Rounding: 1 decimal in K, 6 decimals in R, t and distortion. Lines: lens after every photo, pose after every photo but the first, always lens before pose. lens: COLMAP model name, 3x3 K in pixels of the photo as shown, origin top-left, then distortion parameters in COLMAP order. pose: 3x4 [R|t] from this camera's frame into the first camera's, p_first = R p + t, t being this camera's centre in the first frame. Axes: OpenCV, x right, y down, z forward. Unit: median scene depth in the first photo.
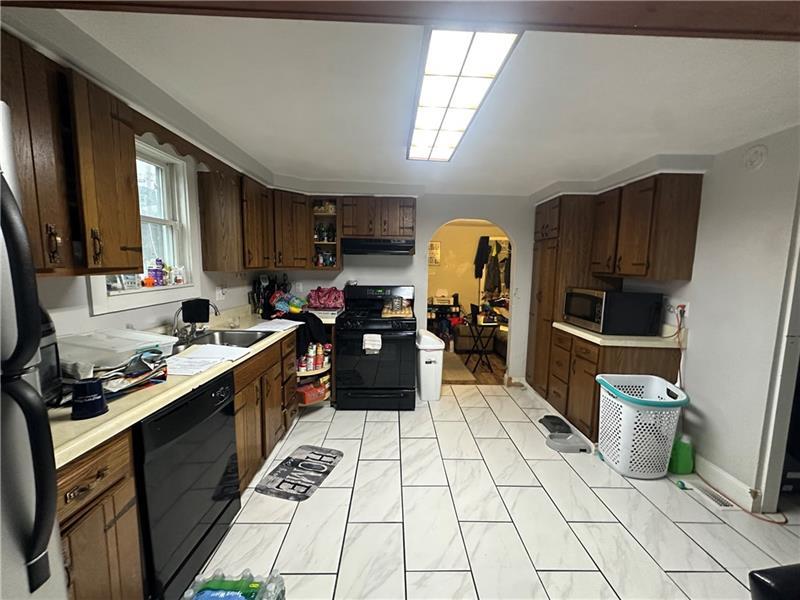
lens RADIAL K [[319.5, 0, 399.1], [0, 319.5, 299.5], [0, 0, 1]] dist [-0.002016, 0.000841]
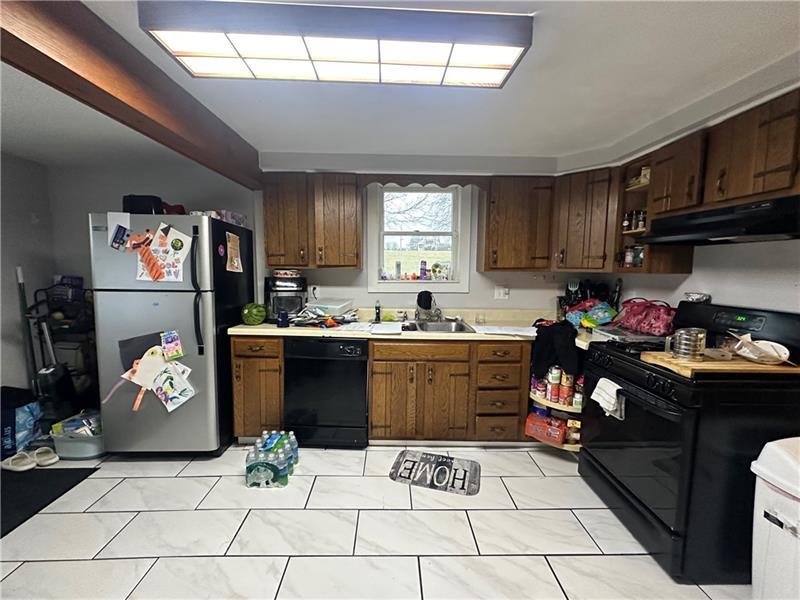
lens RADIAL K [[319.5, 0, 392.1], [0, 319.5, 300.3], [0, 0, 1]] dist [-0.002016, 0.000841]
pose [[0.041612, 0.092285, -0.994863, 0.555116], [-0.114585, 0.989596, 0.087004, -0.051529], [0.992542, 0.110376, 0.051754, 0.669806]]
